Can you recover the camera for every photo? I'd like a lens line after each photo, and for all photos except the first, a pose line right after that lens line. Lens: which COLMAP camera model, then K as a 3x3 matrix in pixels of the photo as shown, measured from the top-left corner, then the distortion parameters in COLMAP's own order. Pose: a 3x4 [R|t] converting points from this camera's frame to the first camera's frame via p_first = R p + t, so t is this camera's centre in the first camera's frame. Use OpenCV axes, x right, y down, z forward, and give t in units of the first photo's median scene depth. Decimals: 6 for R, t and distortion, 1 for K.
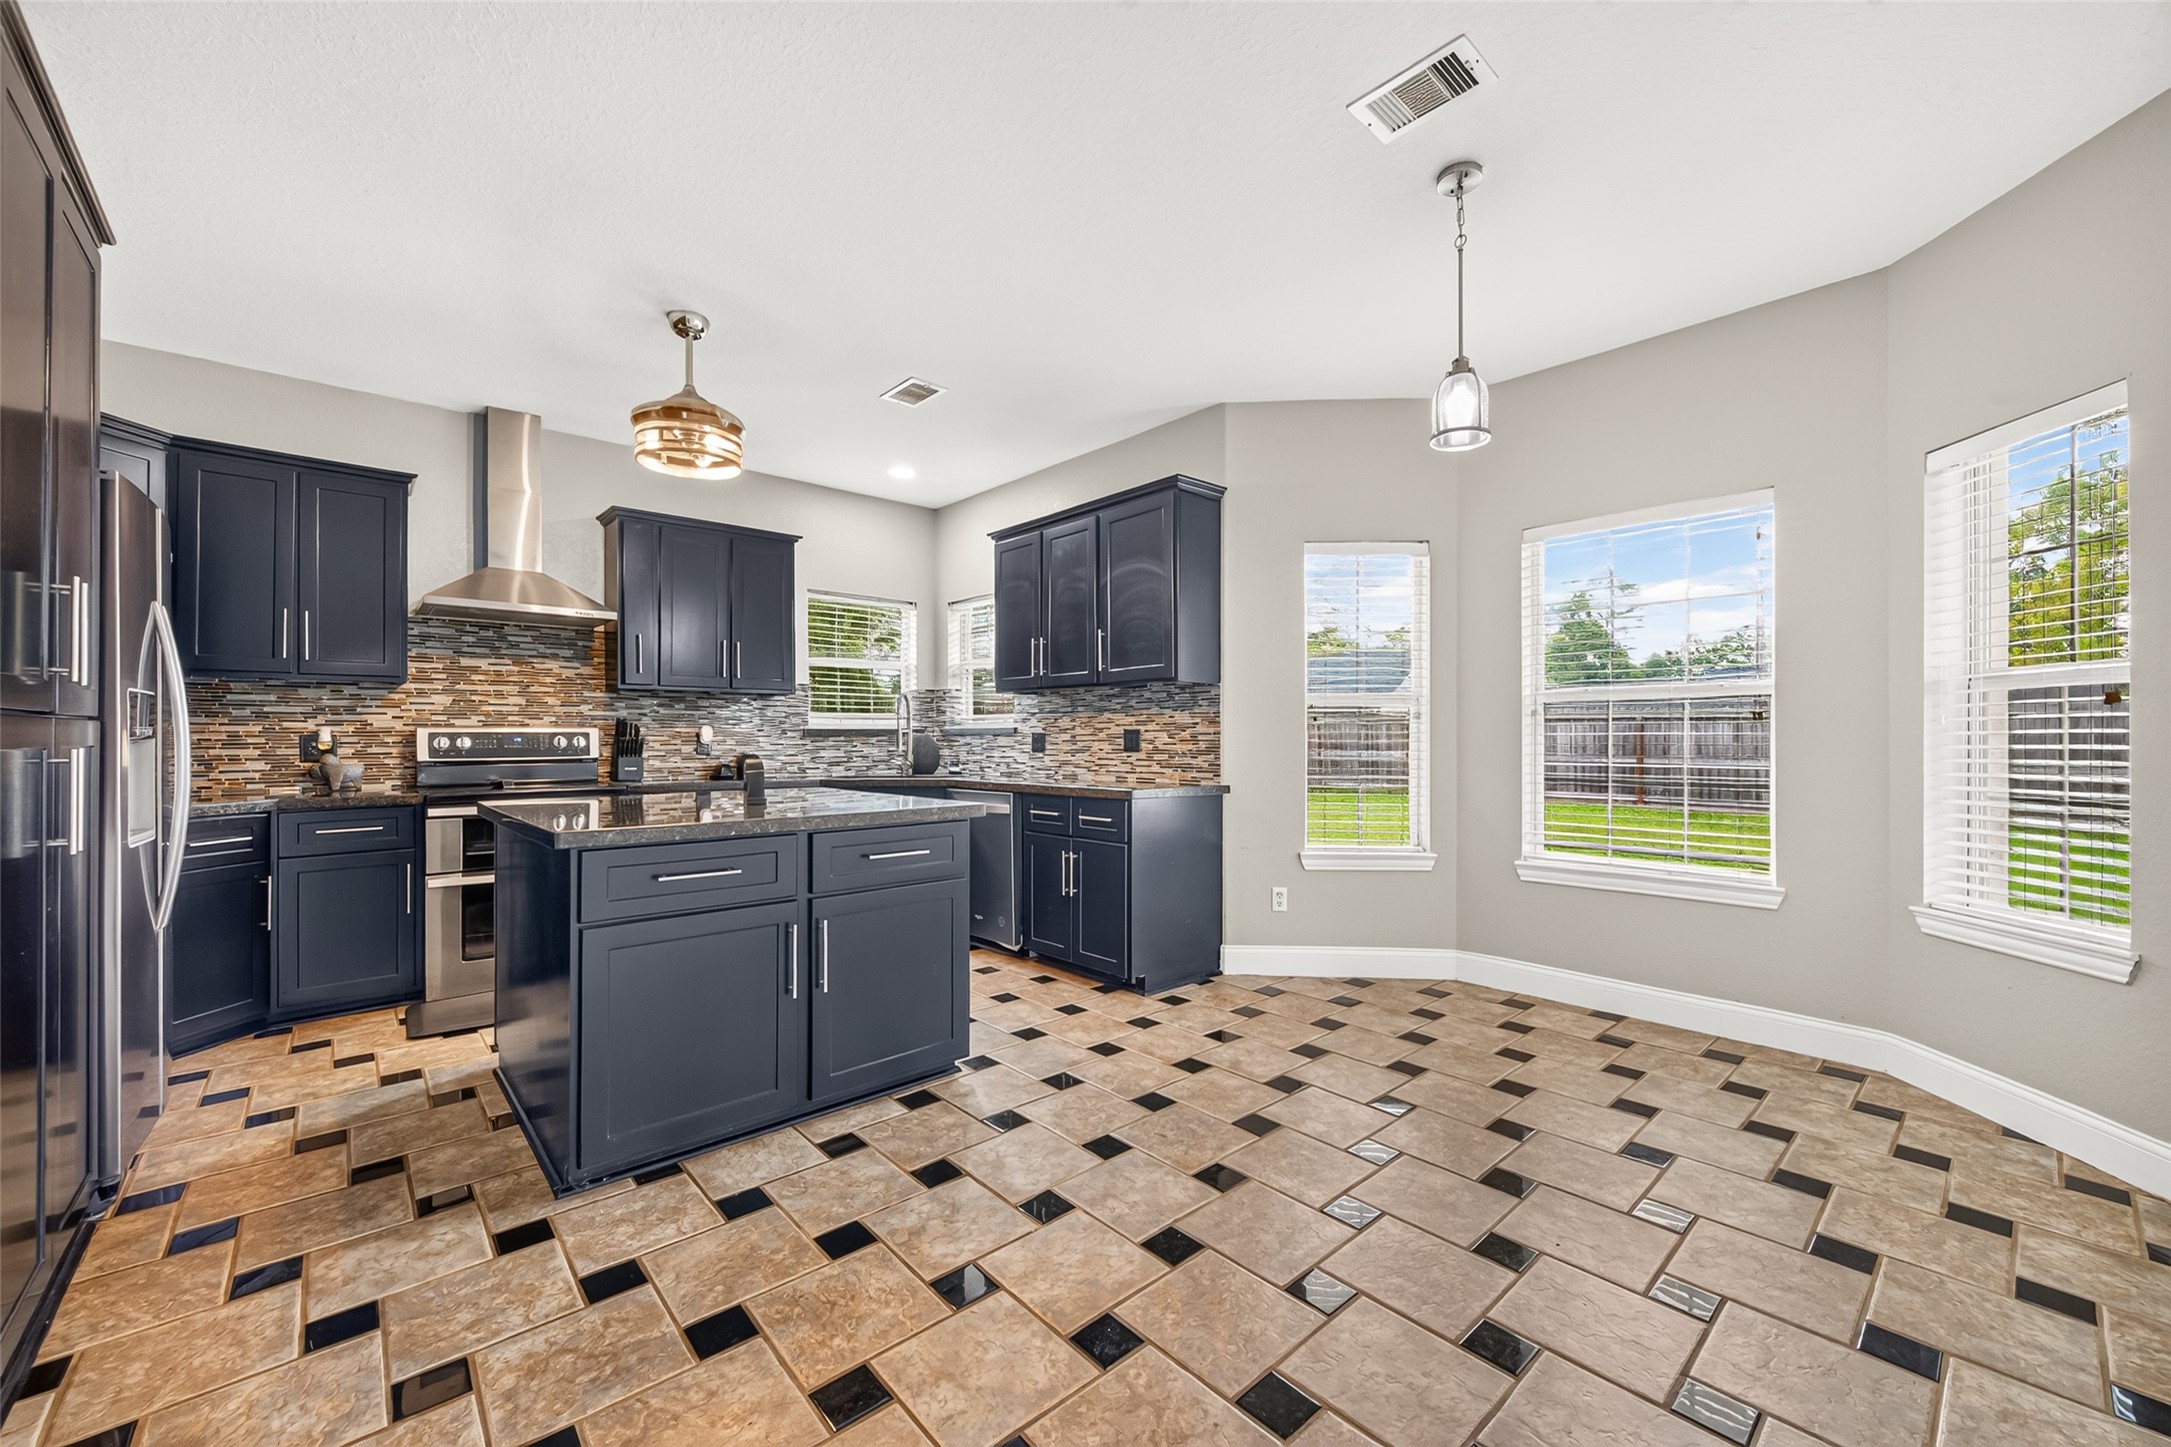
lens RADIAL K [[844.8, 0, 1085.0], [0, 844.8, 735.7], [0, 0, 1]] dist [0.004872, -0.000547]
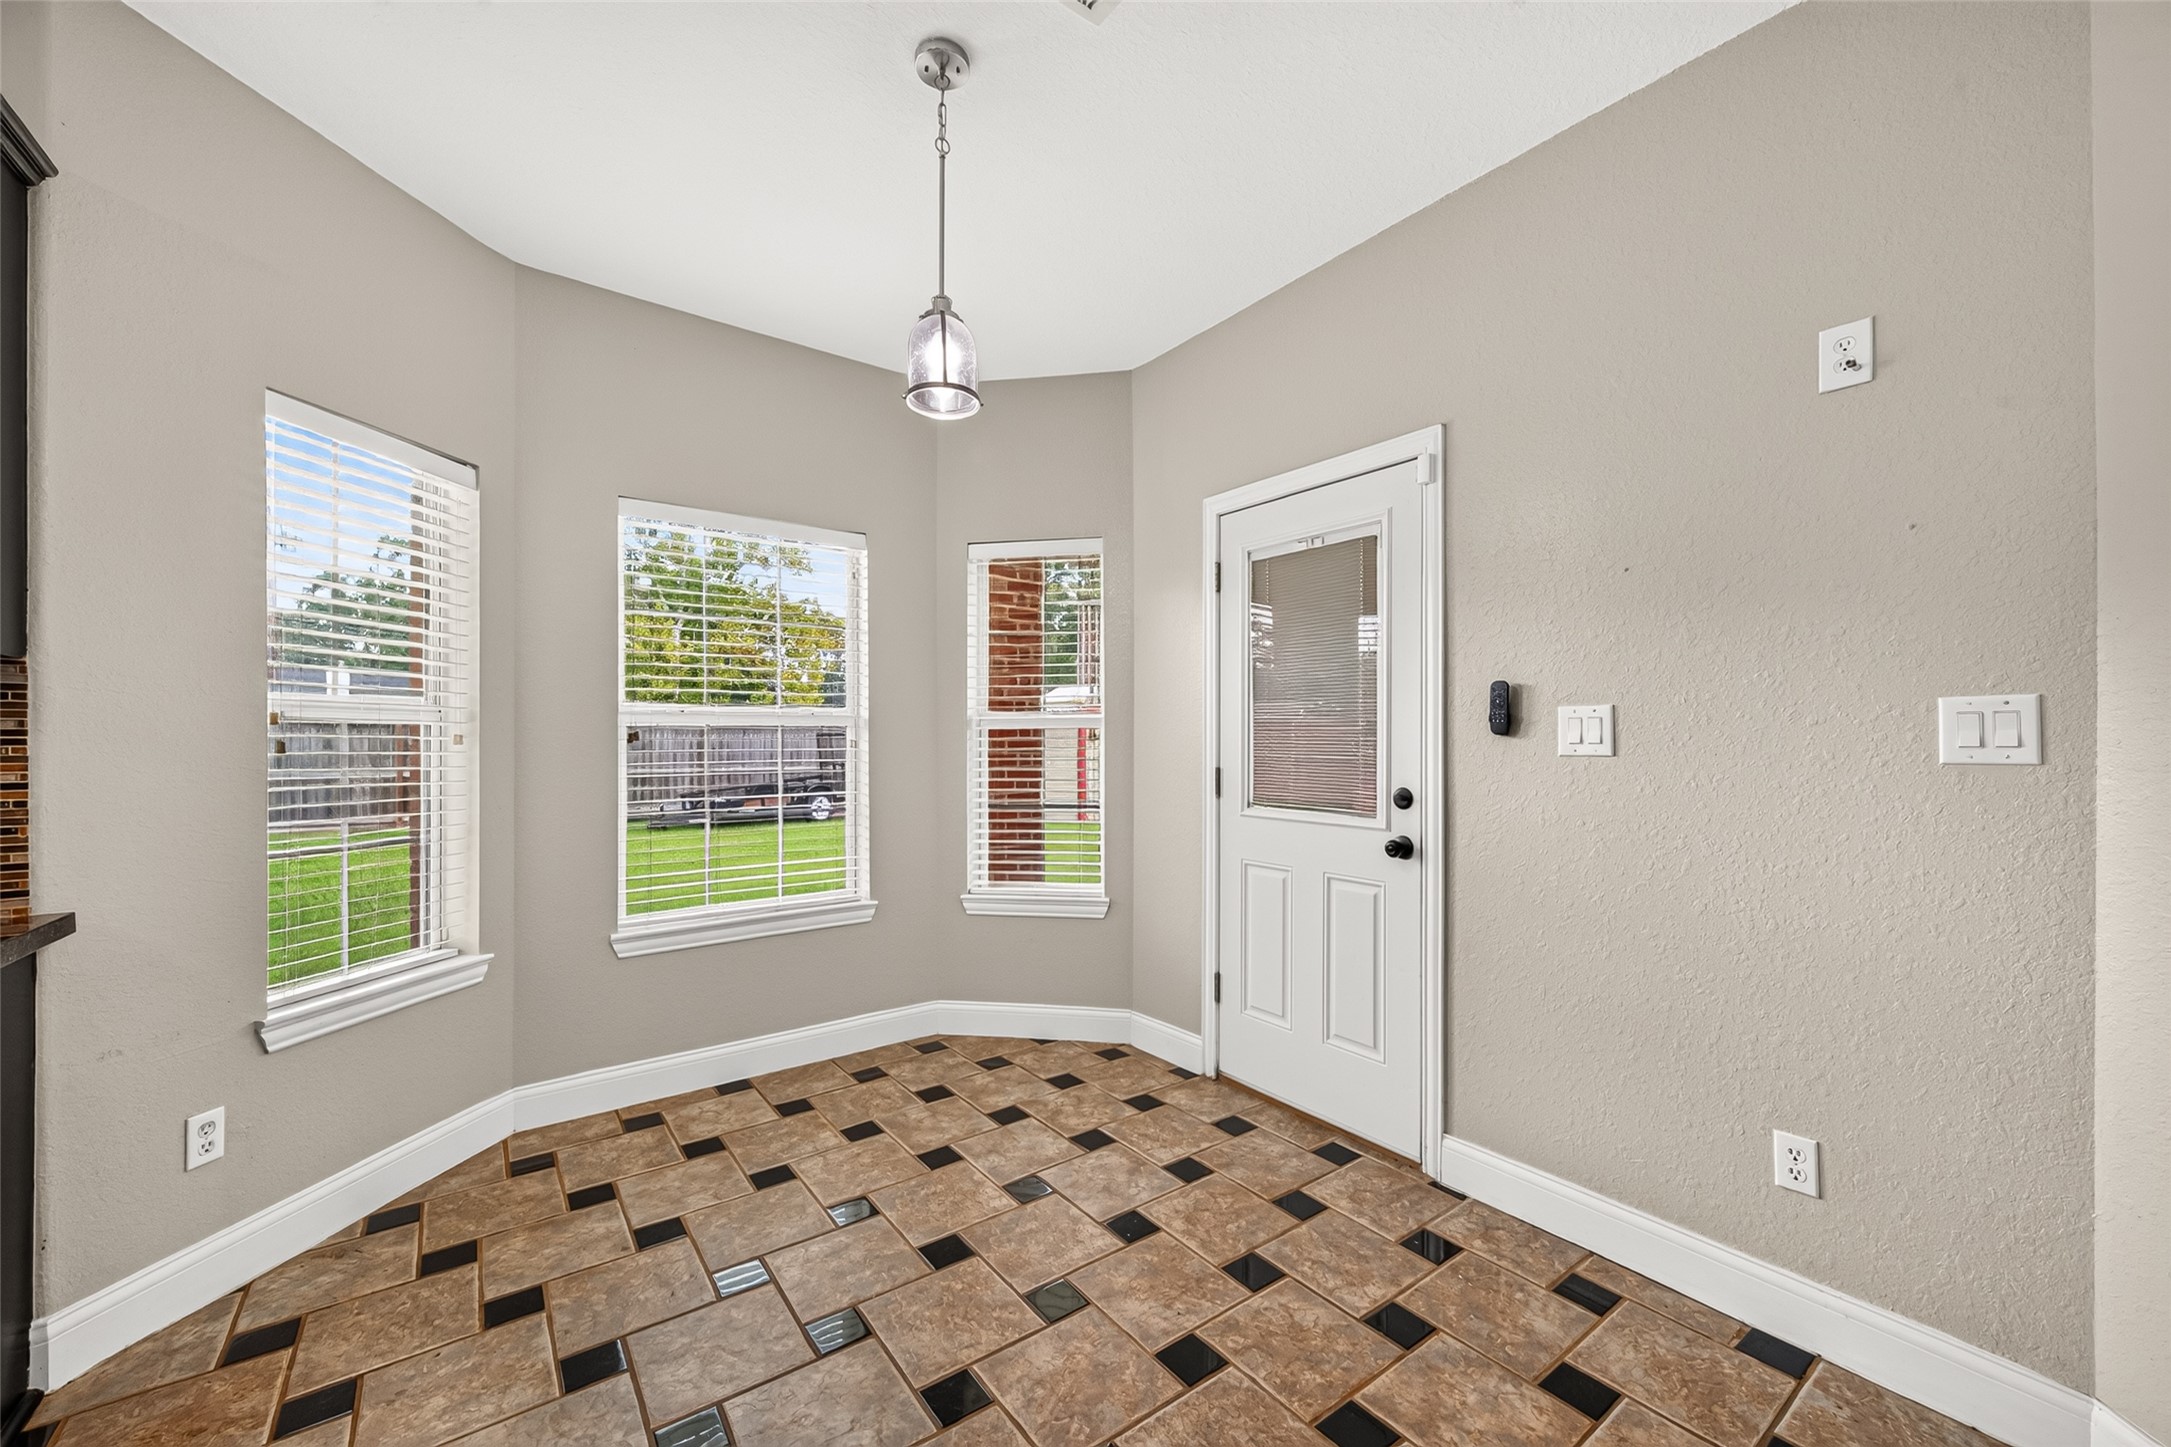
lens RADIAL K [[844.8, 0, 1089.5], [0, 844.8, 734.3], [0, 0, 1]] dist [0.004872, -0.000547]
pose [[0.096804, 0.005025, 0.995291, -0.240230], [0.006880, 0.999960, -0.005717, -0.028013], [-0.995280, 0.007401, 0.096766, 0.601029]]
